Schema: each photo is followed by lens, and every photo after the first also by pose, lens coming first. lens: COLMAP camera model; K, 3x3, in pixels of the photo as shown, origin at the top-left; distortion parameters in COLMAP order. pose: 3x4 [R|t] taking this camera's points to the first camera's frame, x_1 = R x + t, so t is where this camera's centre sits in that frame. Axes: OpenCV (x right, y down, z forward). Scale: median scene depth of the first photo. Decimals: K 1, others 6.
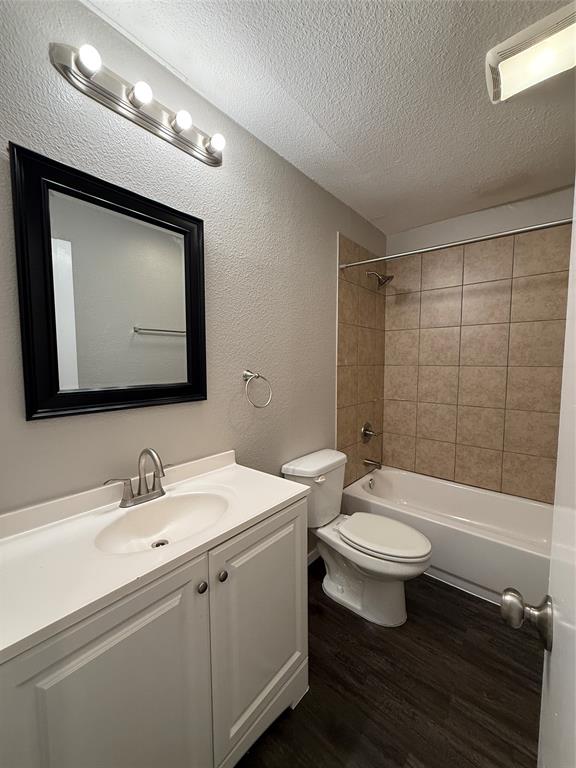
lens RADIAL K [[307.0, 0, 288.7], [0, 307.0, 384.6], [0, 0, 1]] dist [0.001930, -0.000565]
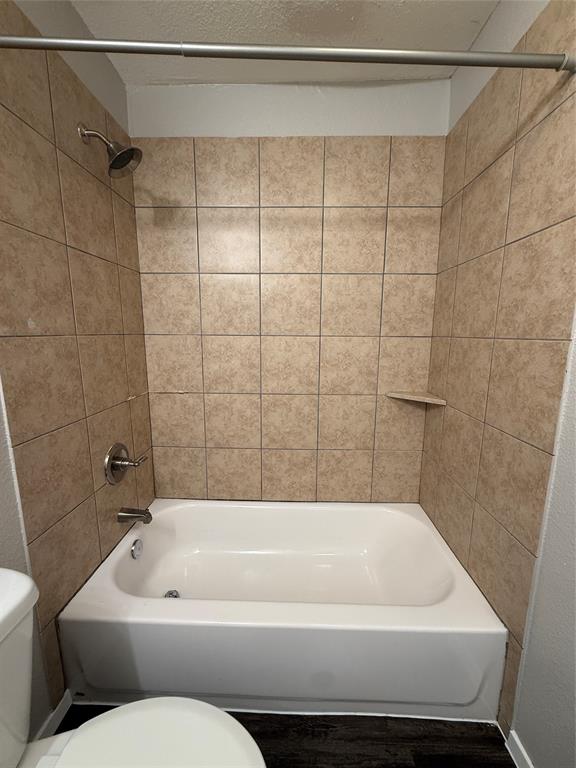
lens RADIAL K [[307.0, 0, 290.6], [0, 307.0, 381.9], [0, 0, 1]] dist [0.001930, -0.000565]
pose [[0.773018, -0.096400, 0.627017, 0.177106], [0.040530, 0.993872, 0.102835, -0.026629], [-0.633088, -0.054080, 0.772189, 0.435191]]
